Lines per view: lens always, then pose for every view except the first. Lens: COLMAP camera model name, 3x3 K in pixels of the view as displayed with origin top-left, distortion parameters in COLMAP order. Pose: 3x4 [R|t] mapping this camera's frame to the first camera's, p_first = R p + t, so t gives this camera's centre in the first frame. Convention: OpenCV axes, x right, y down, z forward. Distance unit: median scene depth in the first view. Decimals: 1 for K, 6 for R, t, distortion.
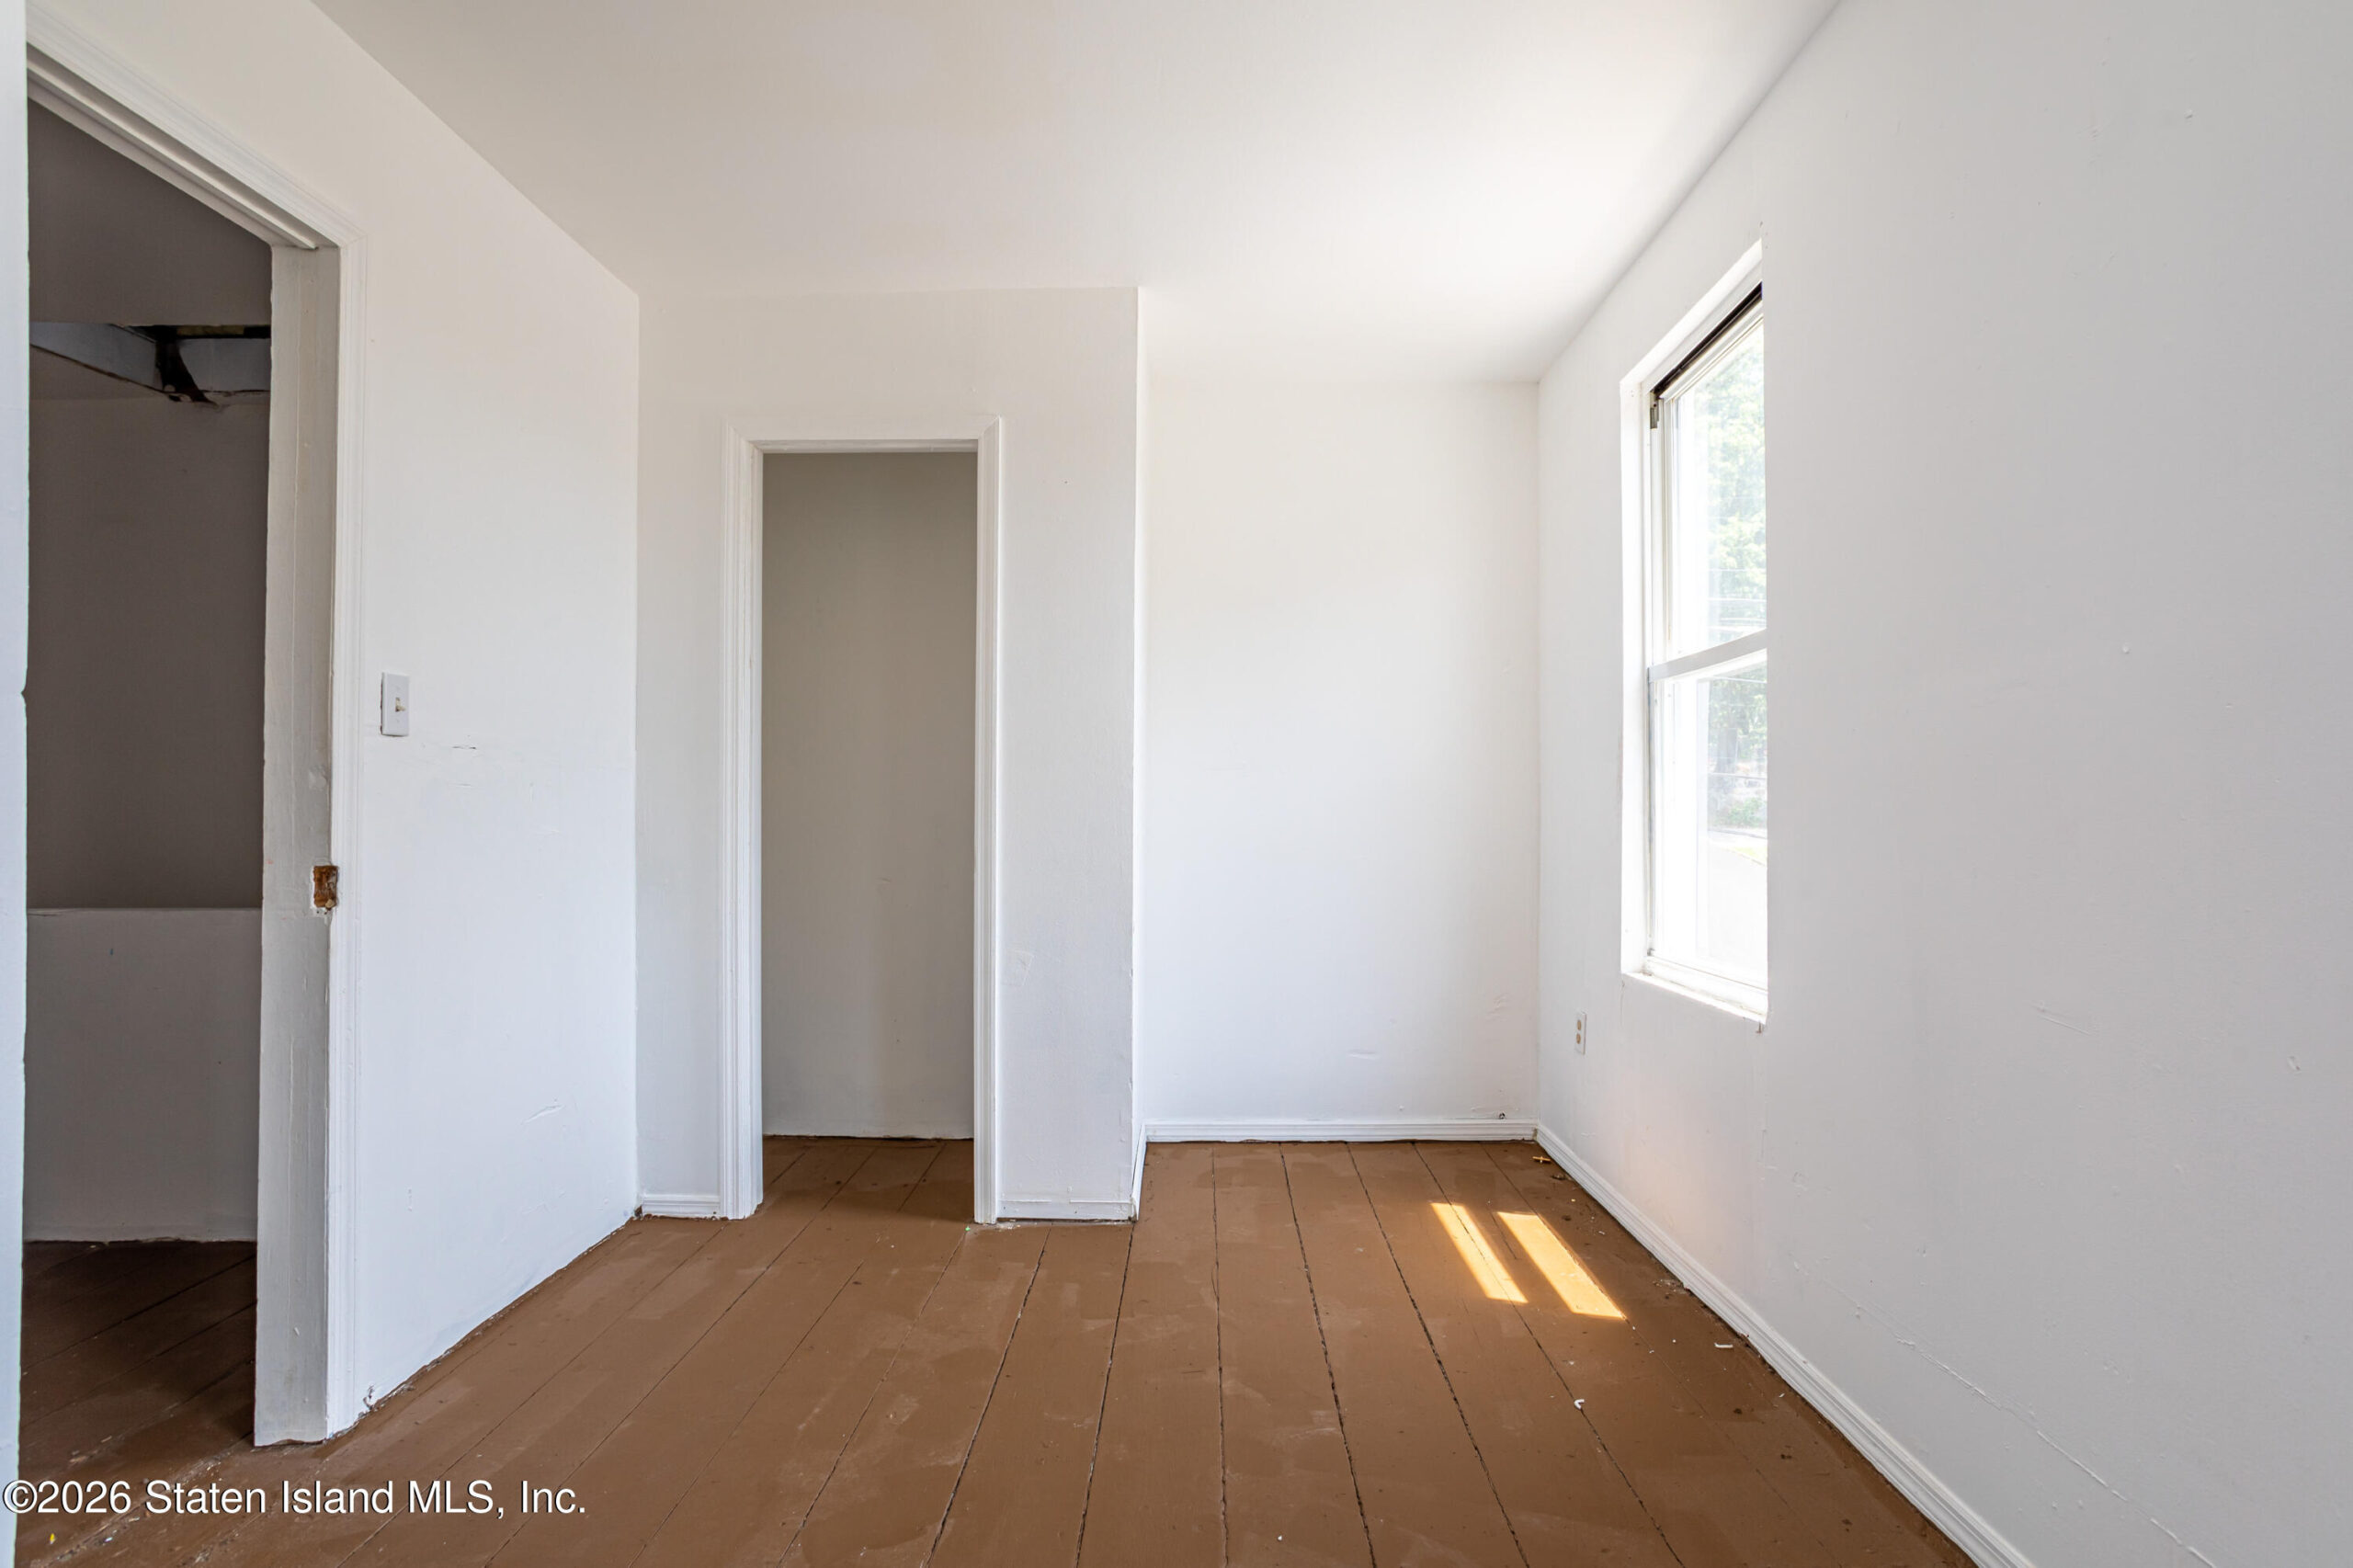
lens RADIAL K [[1165.3, 0, 1179.1], [0, 1165.3, 799.2], [0, 0, 1]] dist [-0.002323, -0.000077]
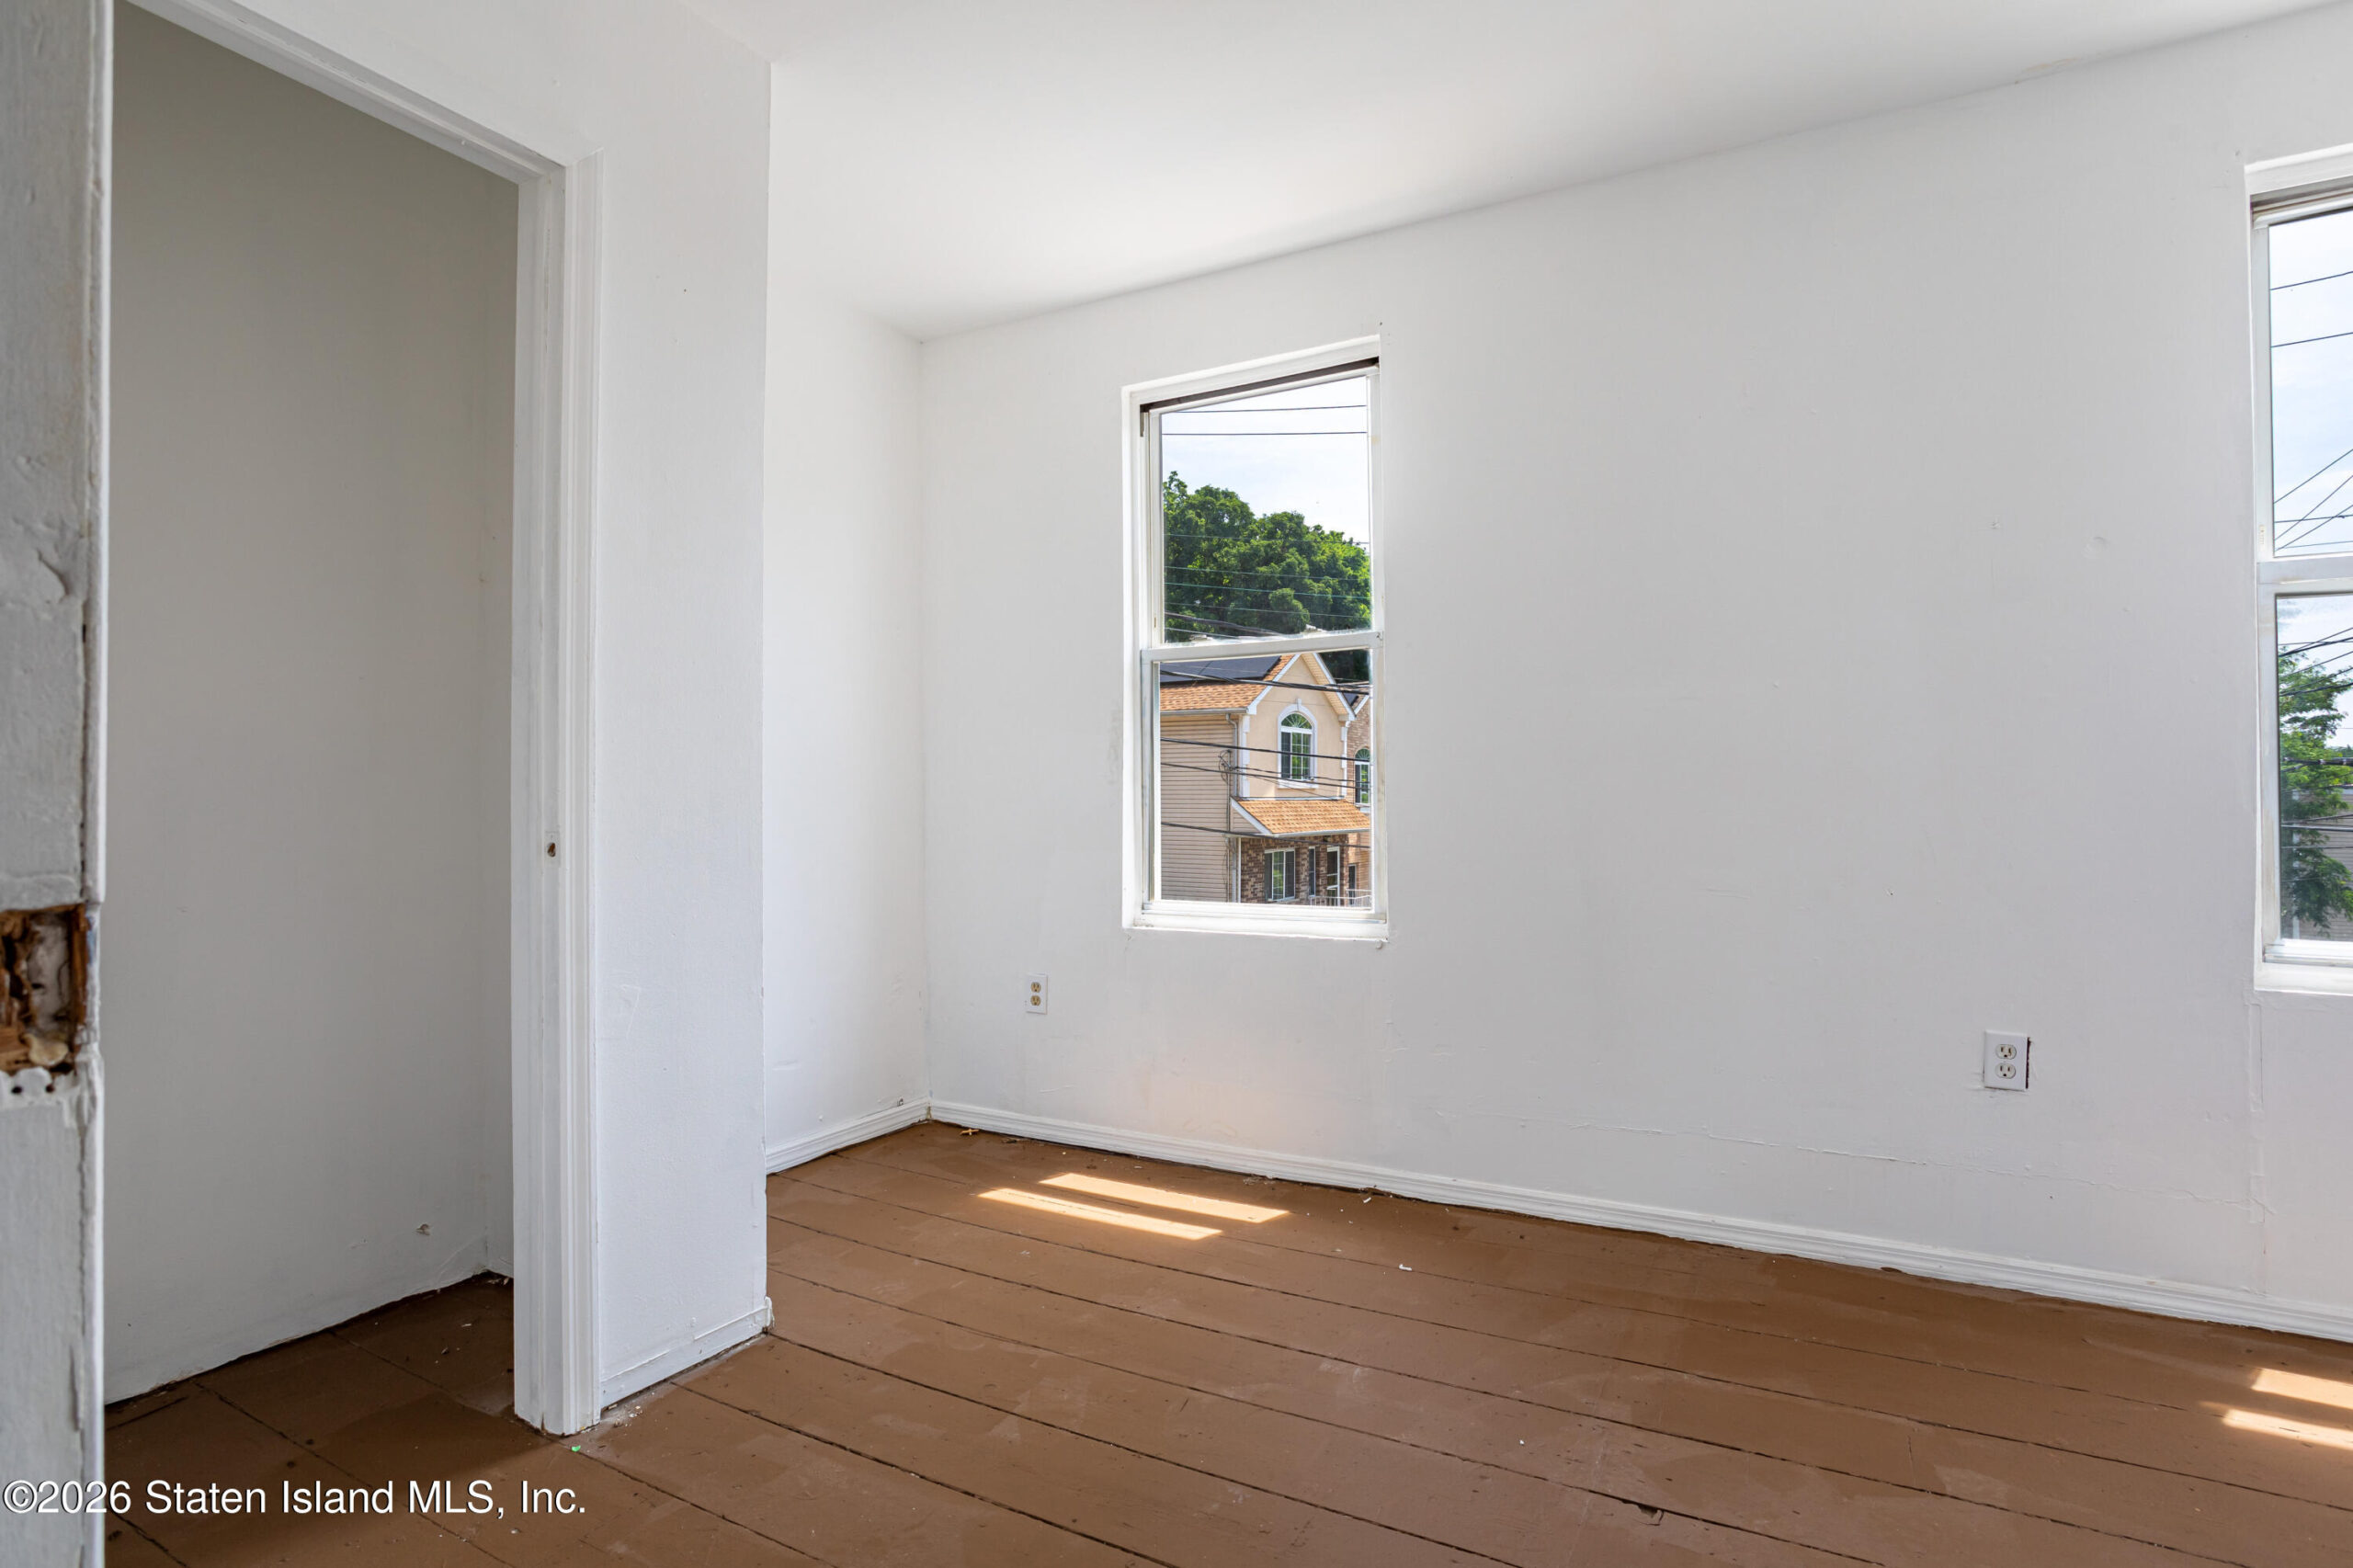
lens RADIAL K [[1182.7, 0, 1176.5], [0, 1182.7, 784.0], [0, 0, 1]] dist [-0.030996, -0.000081]
pose [[0.475858, 0.010307, 0.879462, -0.572712], [-0.010084, 0.999930, -0.006263, 0.021218], [-0.879464, -0.005888, 0.475929, 0.433530]]
